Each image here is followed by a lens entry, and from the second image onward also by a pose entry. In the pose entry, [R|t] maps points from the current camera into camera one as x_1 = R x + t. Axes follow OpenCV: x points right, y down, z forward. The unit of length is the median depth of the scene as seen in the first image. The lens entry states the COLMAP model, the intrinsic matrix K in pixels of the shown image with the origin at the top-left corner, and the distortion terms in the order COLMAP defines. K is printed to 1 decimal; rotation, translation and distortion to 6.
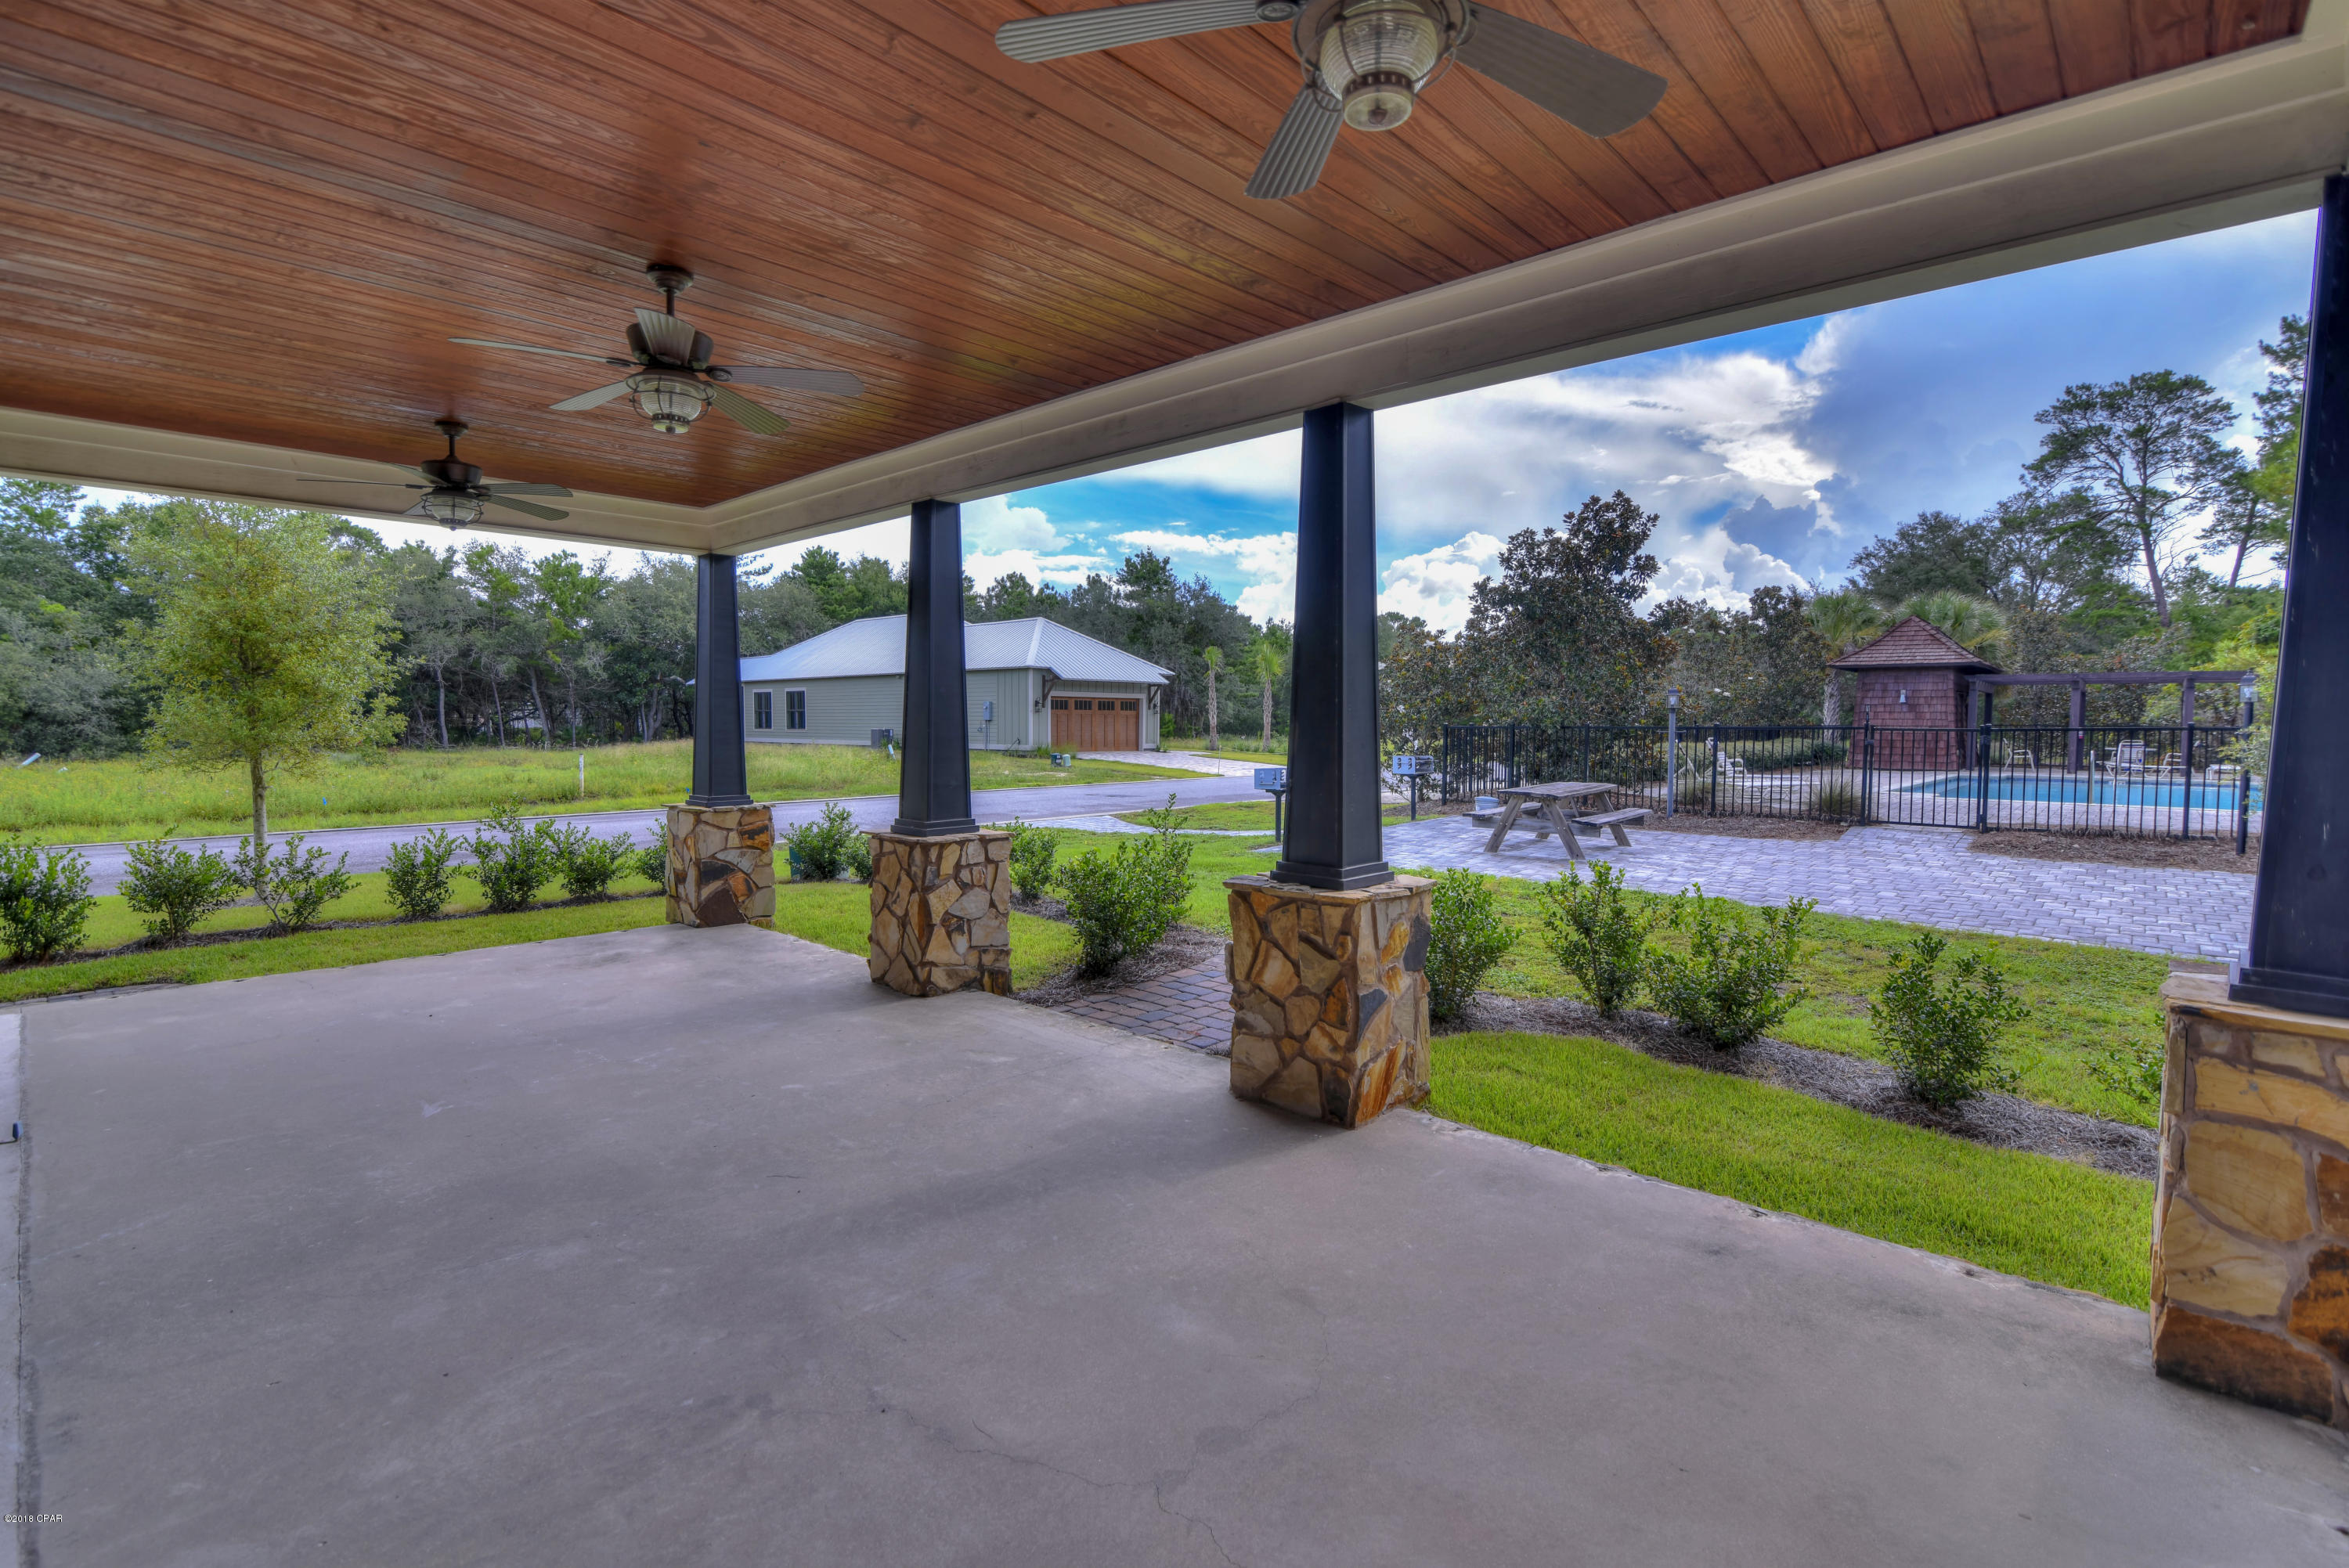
lens RADIAL K [[1082.3, 0, 1173.0], [0, 1082.3, 780.2], [0, 0, 1]] dist [-0.019314, 0.000516]
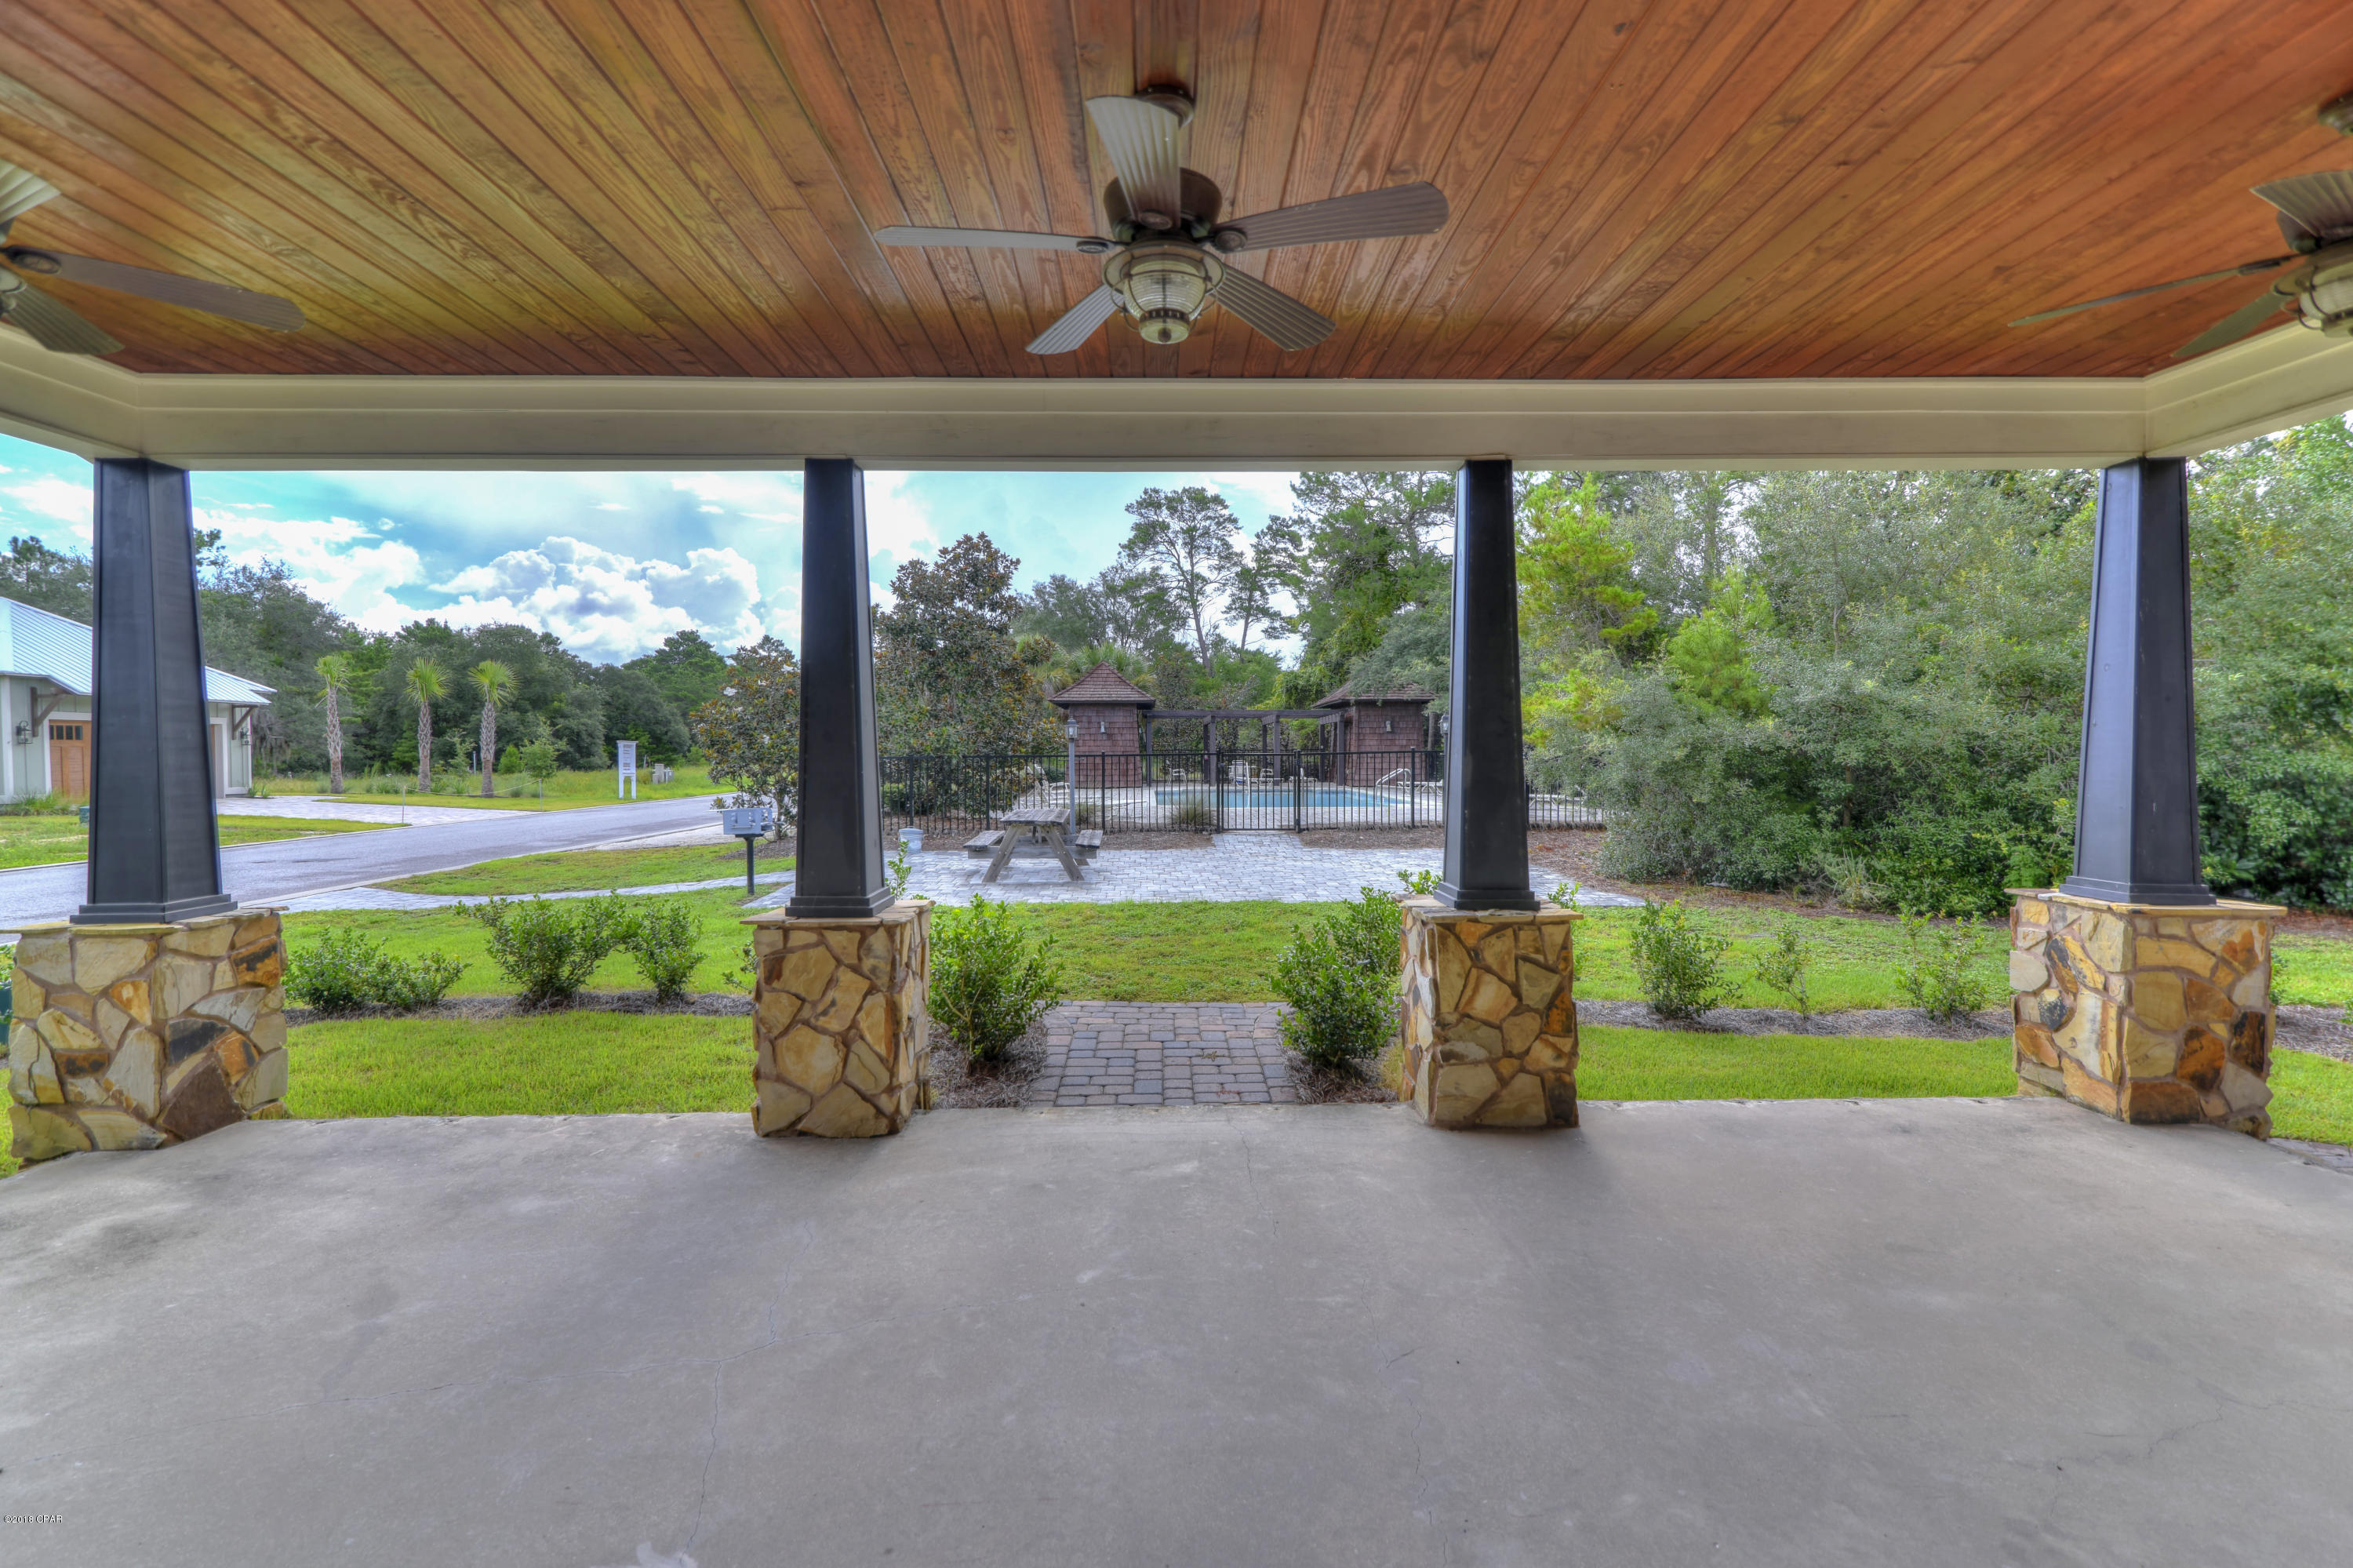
lens RADIAL K [[1088.3, 0, 1174.6], [0, 1088.3, 781.6], [0, 0, 1]] dist [0.013810, -0.001049]
pose [[0.718441, -0.029308, 0.694970, -0.601860], [0.046958, 0.998876, -0.006420, -0.025689], [-0.694001, 0.037247, 0.719010, 0.323070]]
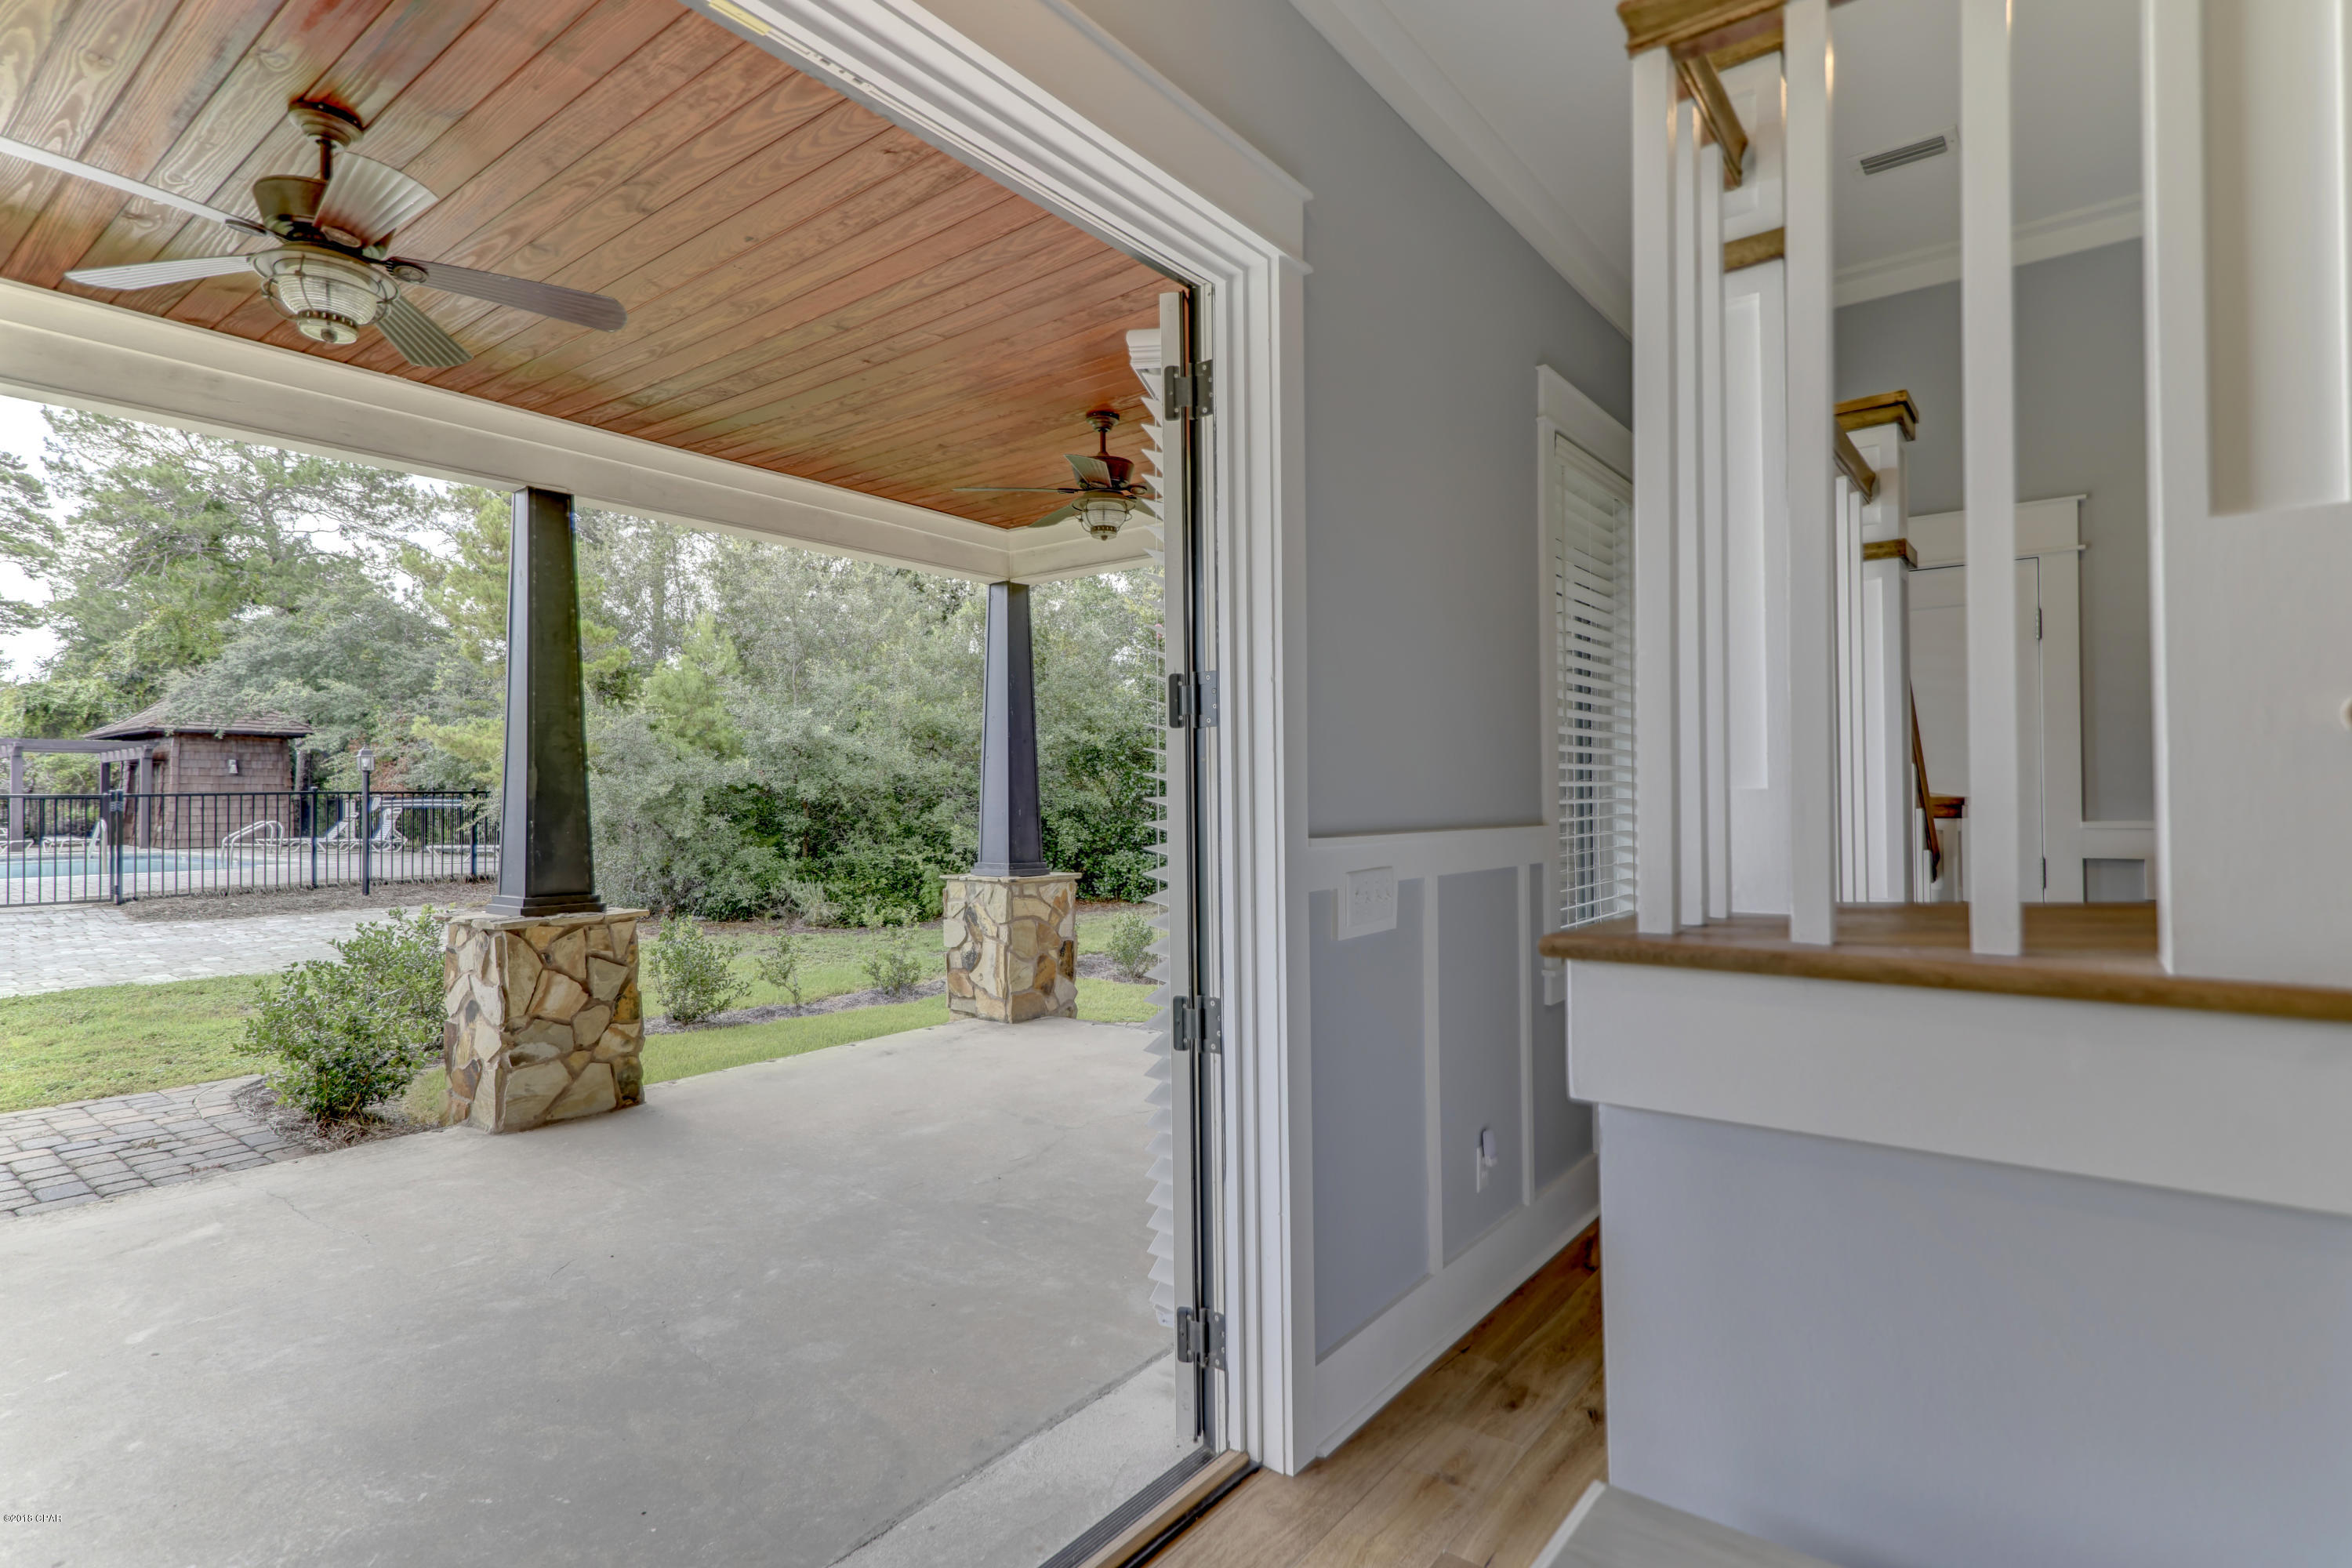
lens RADIAL K [[1163.1, 0, 1213.3], [0, 1163.1, 782.6], [0, 0, 1]] dist [0.007197, 0.001731]
pose [[-0.109282, 0.007736, 0.993981, -0.822347], [0.059980, 0.998199, -0.001174, 0.002358], [-0.992200, 0.059491, -0.109549, 0.330867]]
